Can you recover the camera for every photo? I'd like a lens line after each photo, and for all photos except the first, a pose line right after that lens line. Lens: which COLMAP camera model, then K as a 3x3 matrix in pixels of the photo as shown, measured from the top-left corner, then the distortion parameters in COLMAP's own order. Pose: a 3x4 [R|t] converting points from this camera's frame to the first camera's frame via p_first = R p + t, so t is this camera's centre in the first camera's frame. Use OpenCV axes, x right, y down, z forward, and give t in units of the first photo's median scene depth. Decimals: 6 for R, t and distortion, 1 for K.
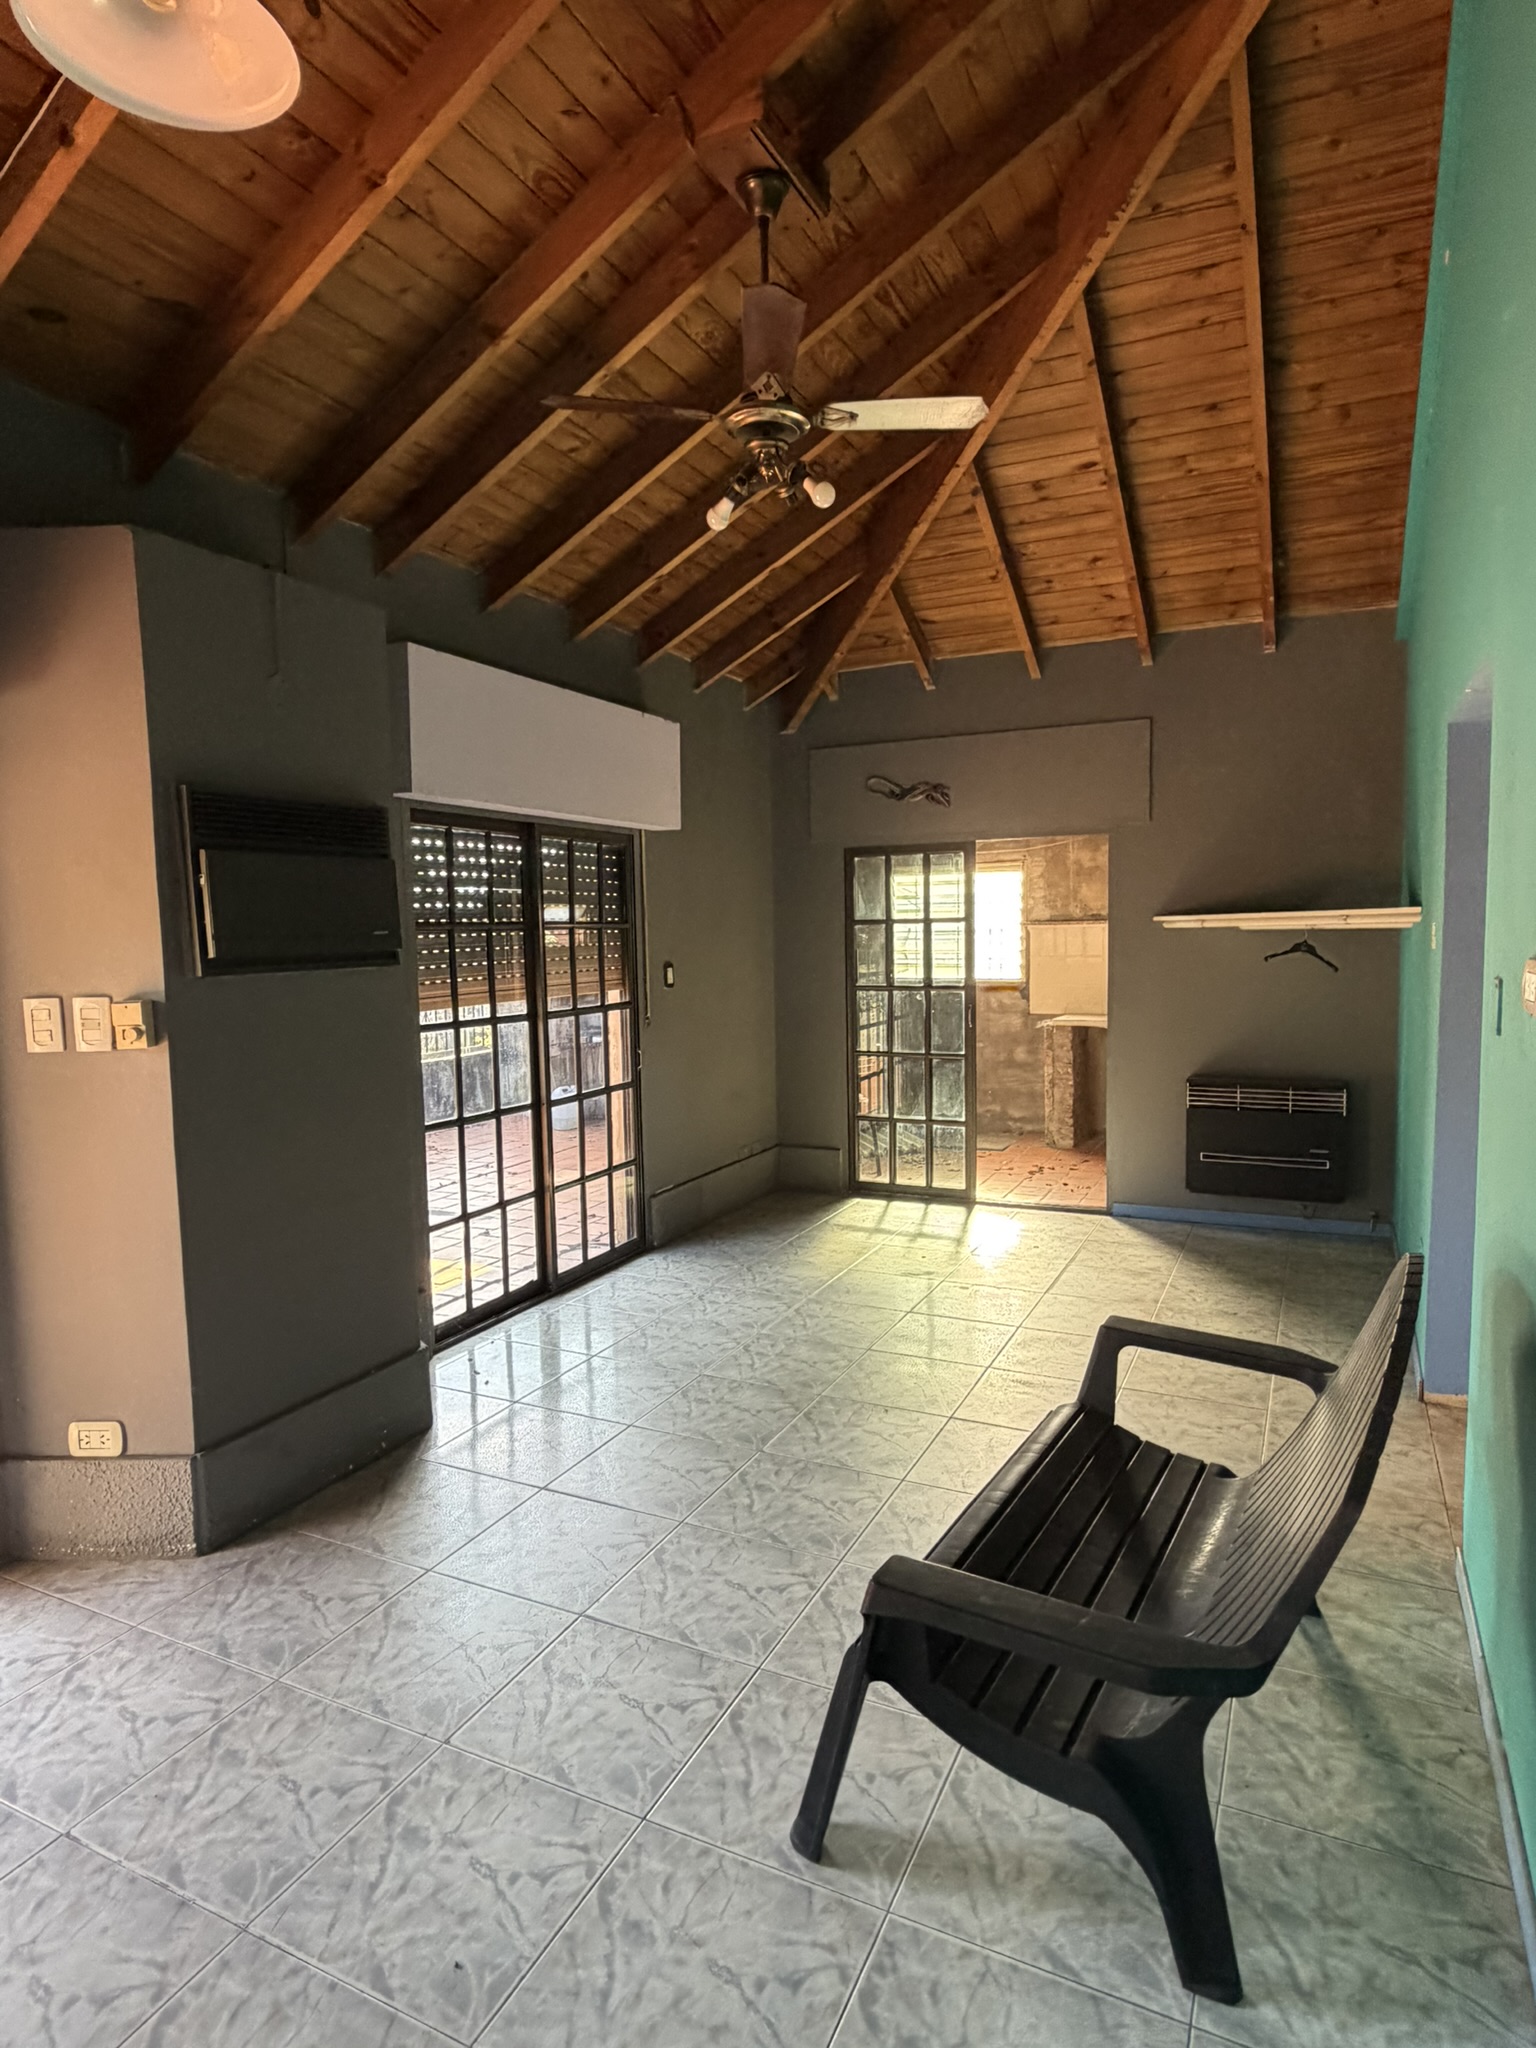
lens RADIAL K [[1149.7, 0, 768.0], [0, 1149.7, 1024.0], [0, 0, 1]] dist [0.001091, -0.002176]
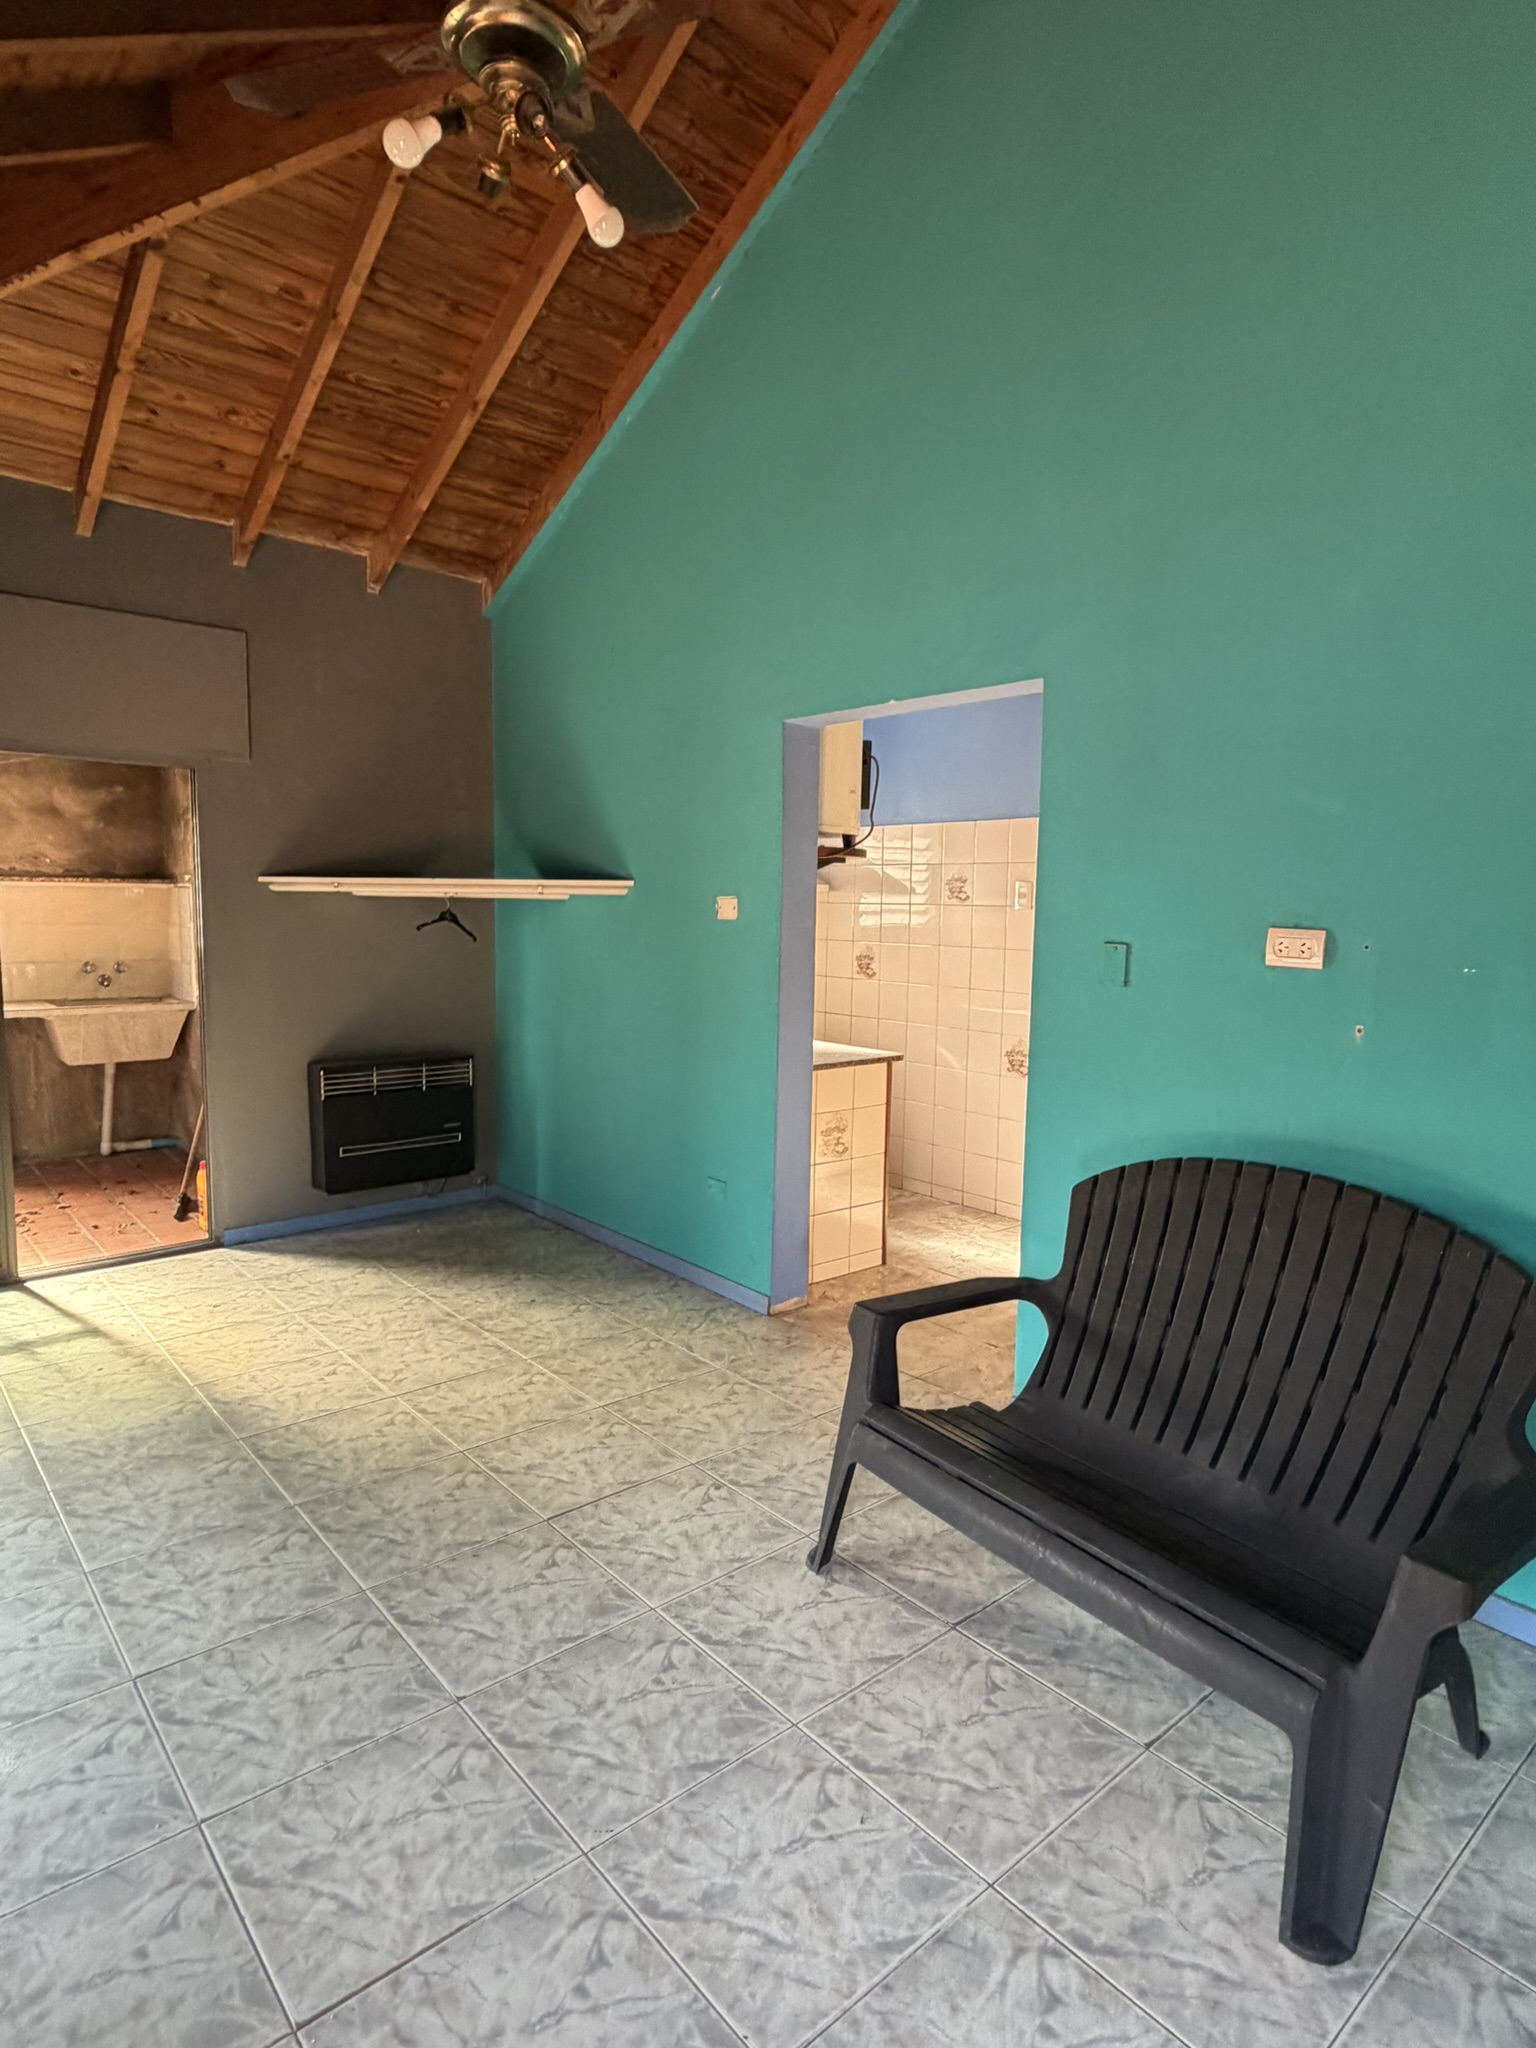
lens RADIAL K [[1149.7, 0, 768.0], [0, 1149.7, 1024.0], [0, 0, 1]] dist [0.001091, -0.002176]
pose [[0.393857, -0.070997, 0.916426, -0.318302], [0.048000, 0.997241, 0.056628, -0.018275], [-0.917918, 0.021685, 0.396178, 0.374919]]
